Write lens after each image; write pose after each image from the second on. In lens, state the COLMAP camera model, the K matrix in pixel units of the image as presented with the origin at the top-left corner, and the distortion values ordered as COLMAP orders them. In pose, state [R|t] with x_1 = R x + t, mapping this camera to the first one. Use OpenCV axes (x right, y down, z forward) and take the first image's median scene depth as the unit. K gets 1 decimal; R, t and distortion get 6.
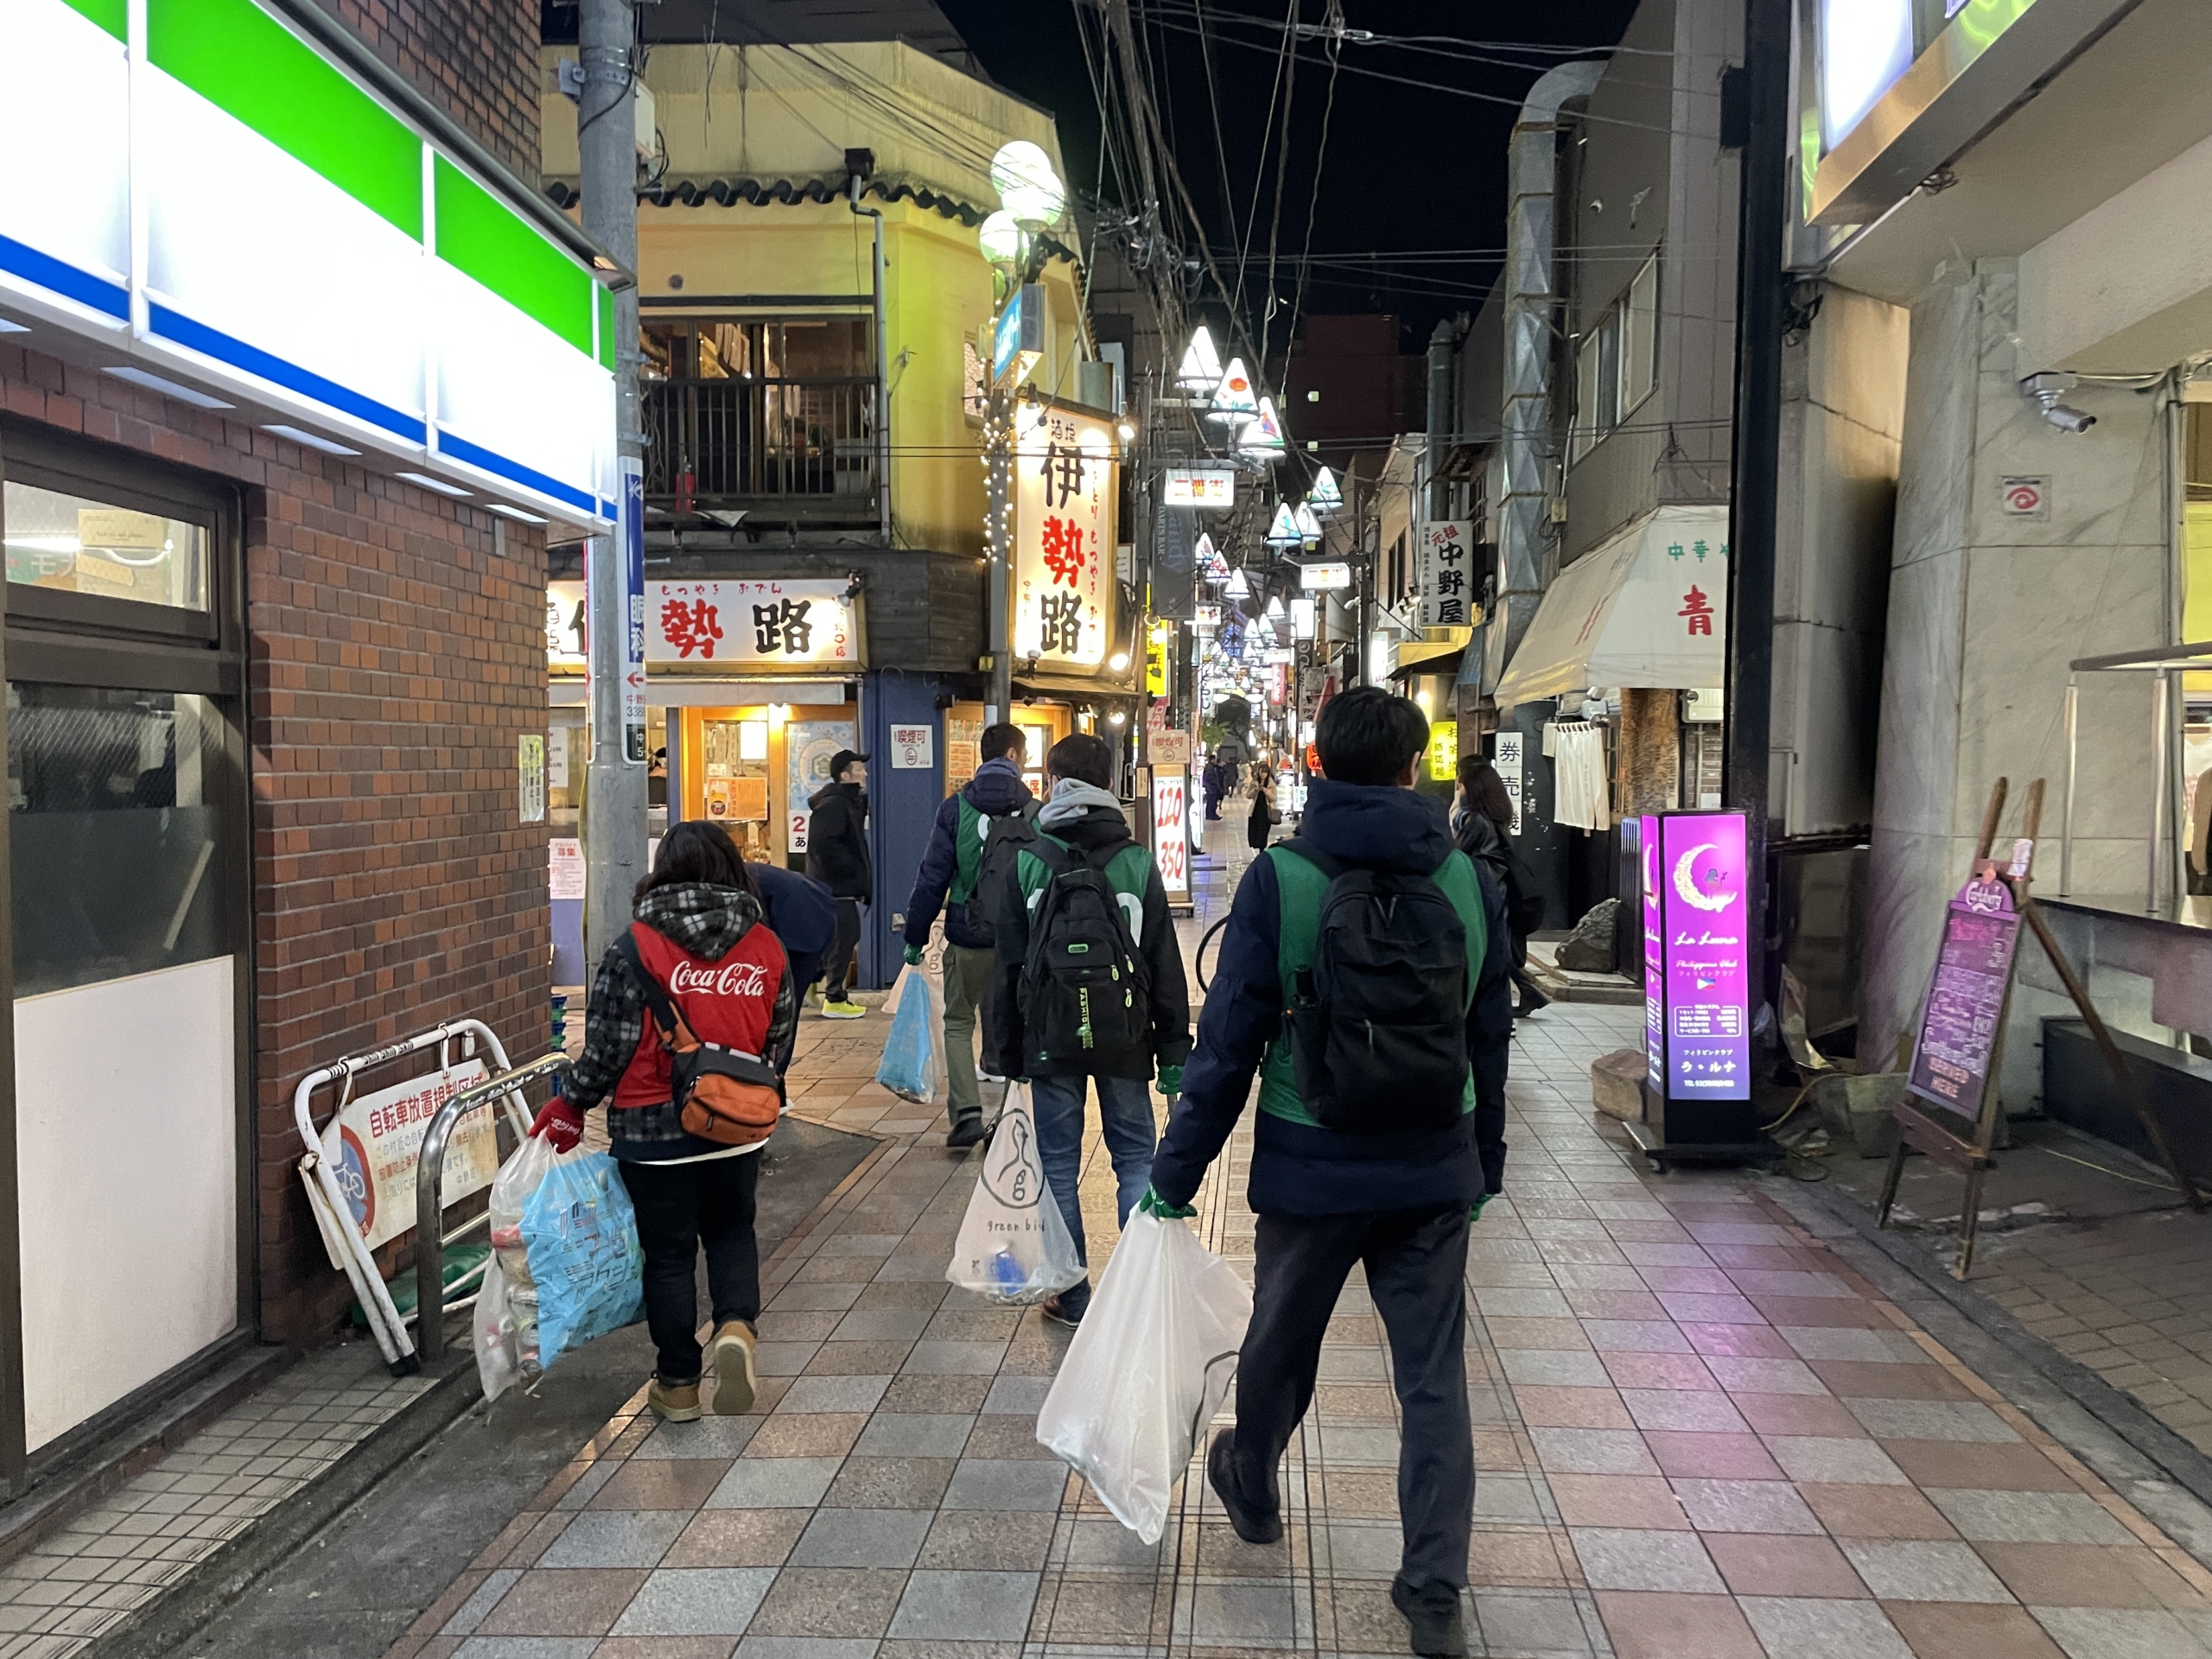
lens RADIAL K [[1770.5, 0, 1101.5], [0, 1770.5, 859.6], [0, 0, 1]] dist [0.153400, -0.148614]
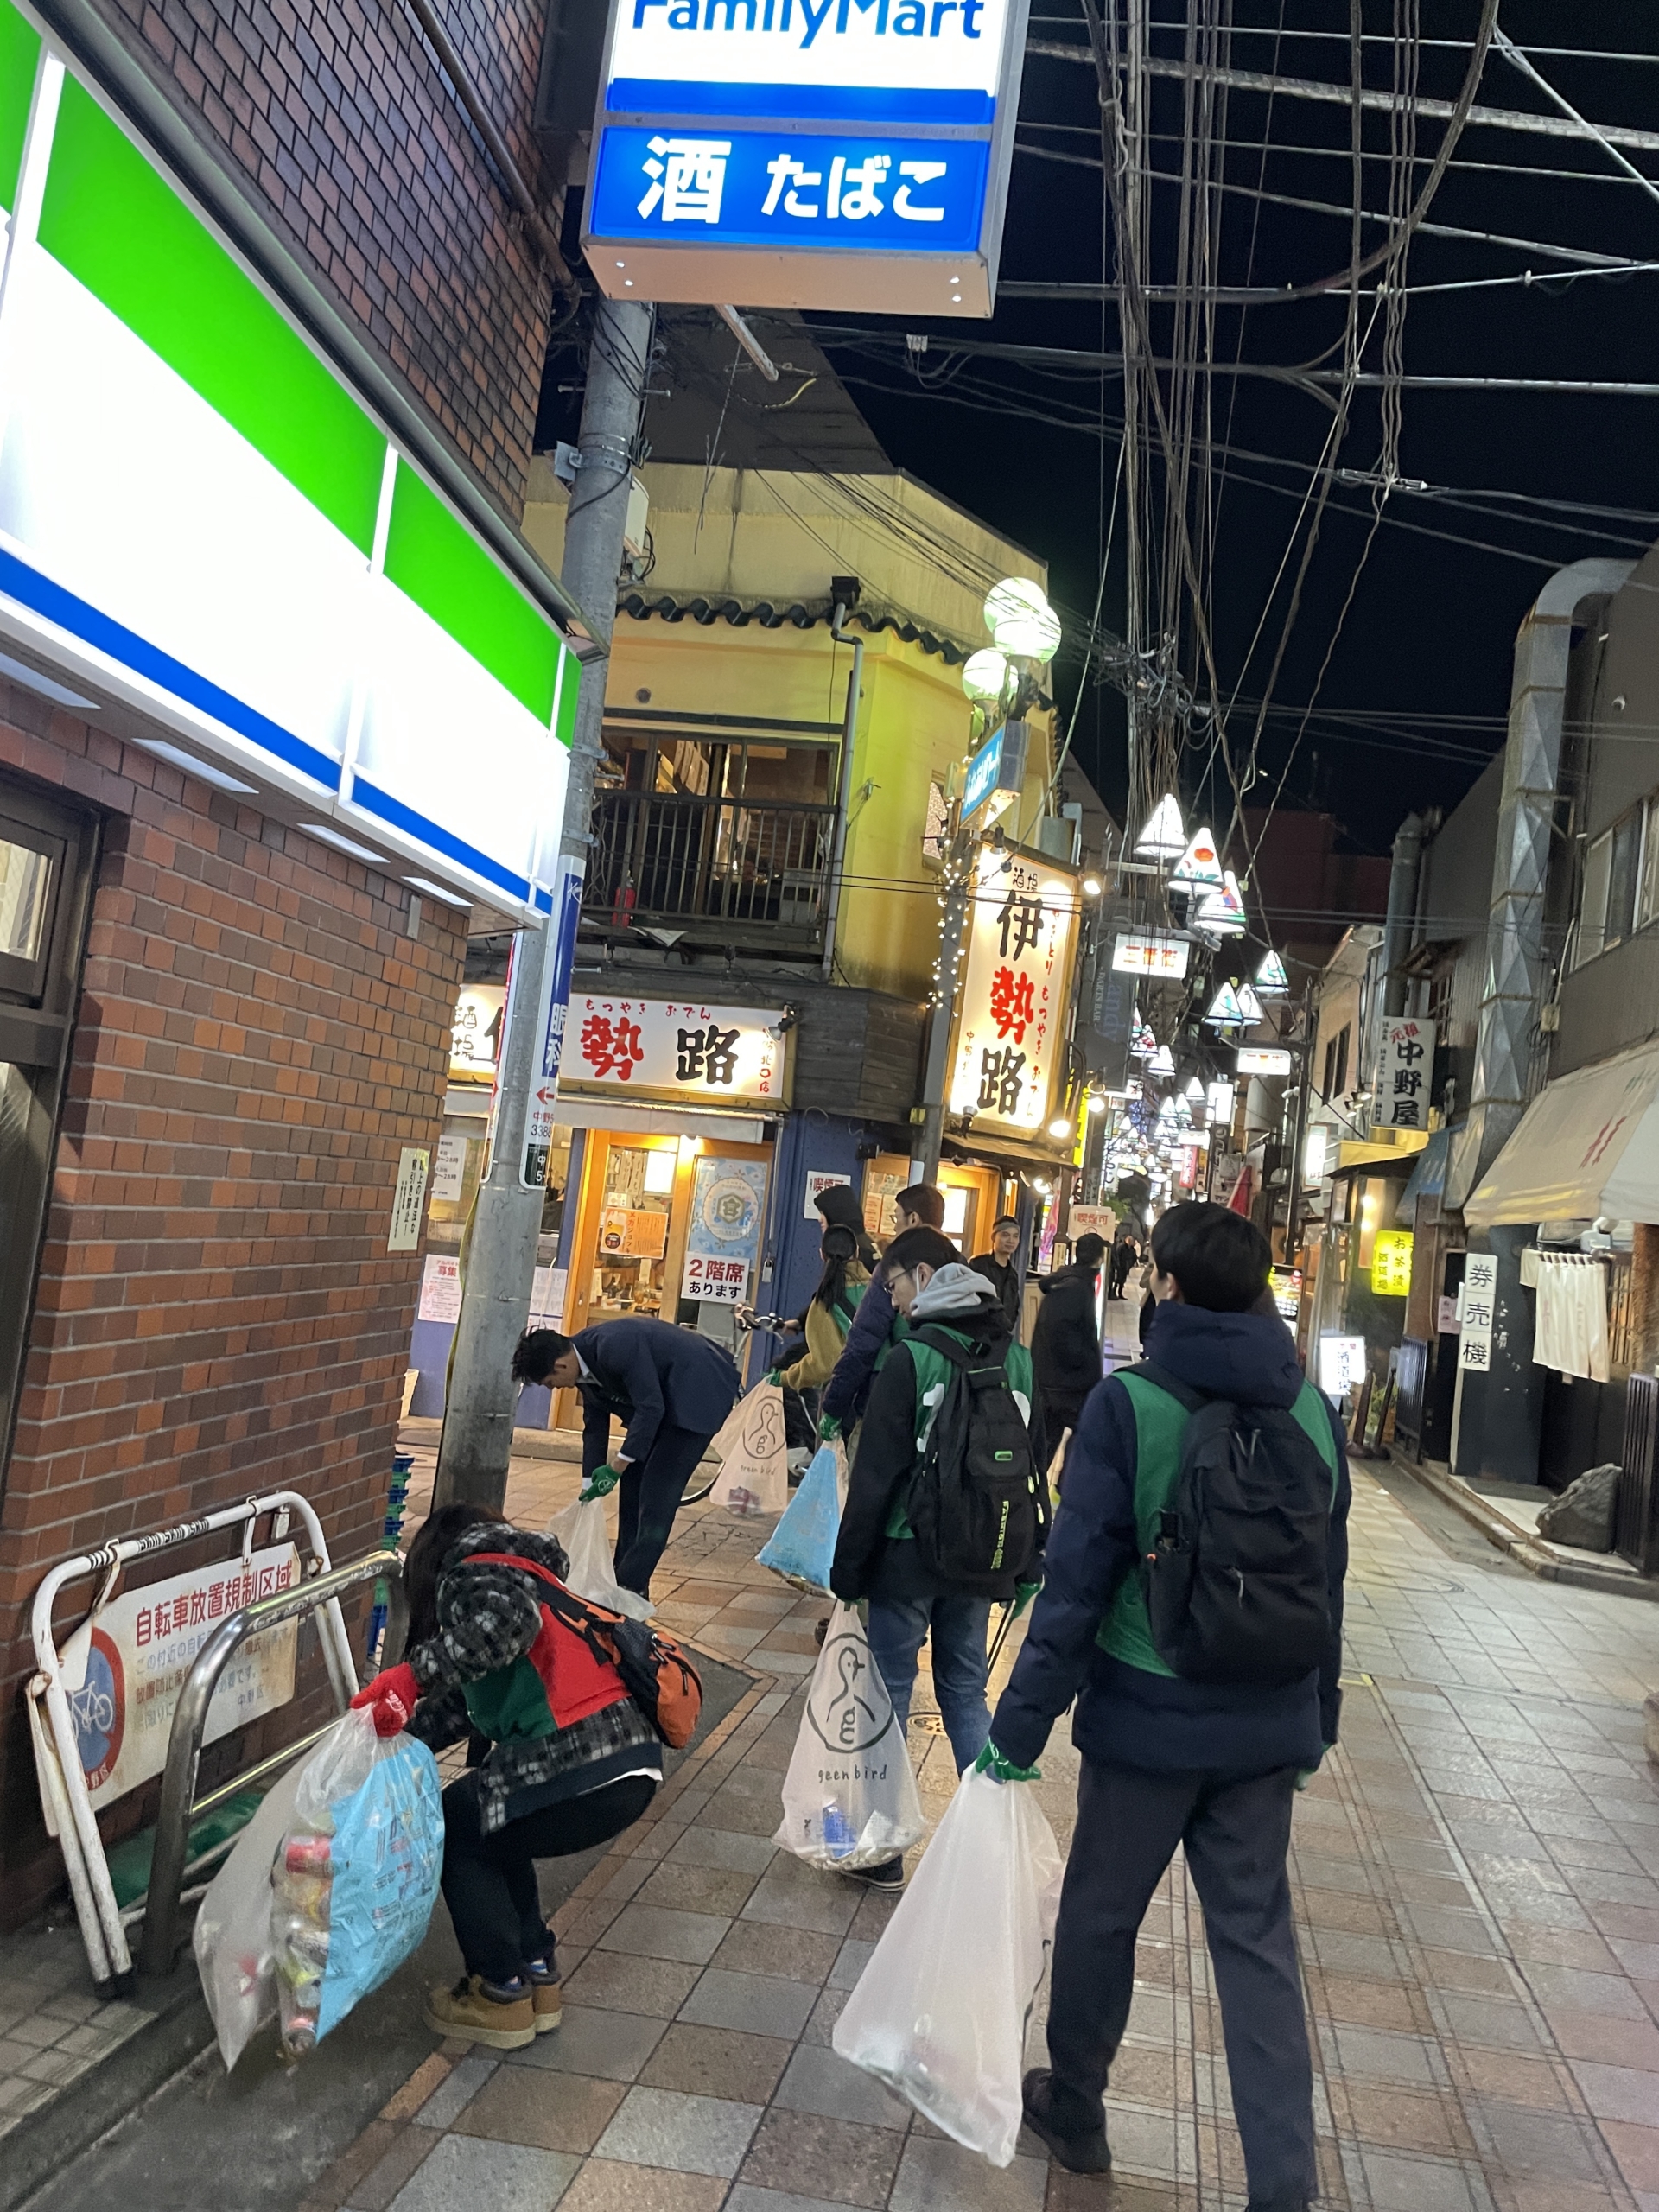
lens RADIAL K [[1730.5, 0, 829.5], [0, 1730.5, 1106.0], [0, 0, 1]] dist [0.203448, -0.239390]
pose [[0.990227, 0.105171, -0.091594, -0.028467], [-0.115044, 0.987231, -0.110178, -0.011410], [0.078837, 0.119639, 0.989682, 0.108812]]
